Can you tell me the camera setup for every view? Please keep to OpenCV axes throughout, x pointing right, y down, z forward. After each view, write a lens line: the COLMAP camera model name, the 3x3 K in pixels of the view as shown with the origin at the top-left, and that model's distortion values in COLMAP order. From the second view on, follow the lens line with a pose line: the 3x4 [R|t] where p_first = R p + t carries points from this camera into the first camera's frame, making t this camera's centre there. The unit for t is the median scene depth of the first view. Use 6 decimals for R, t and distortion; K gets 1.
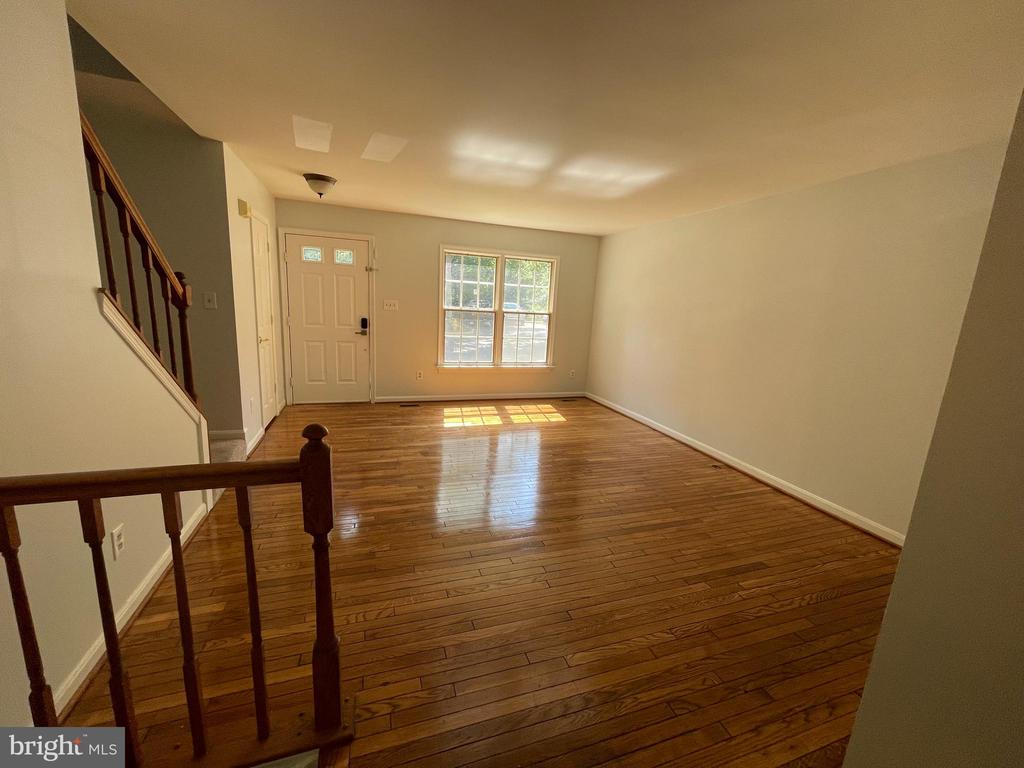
lens RADIAL K [[417.1, 0, 508.8], [0, 417.1, 381.8], [0, 0, 1]] dist [-0.001496, -0.000938]
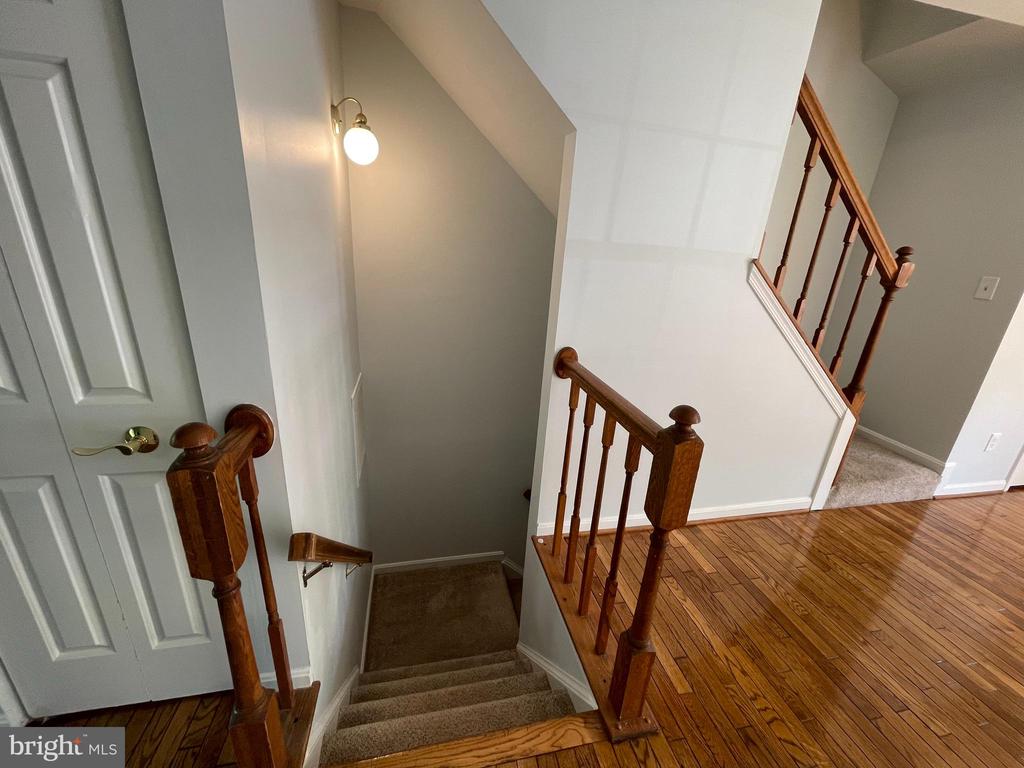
lens RADIAL K [[417.1, 0, 507.5], [0, 417.1, 381.9], [0, 0, 1]] dist [-0.001496, -0.000938]
pose [[-0.106917, 0.273618, -0.955878, 0.170974], [-0.257586, 0.920942, 0.292429, -0.048717], [0.960322, 0.277487, -0.027985, 0.315260]]
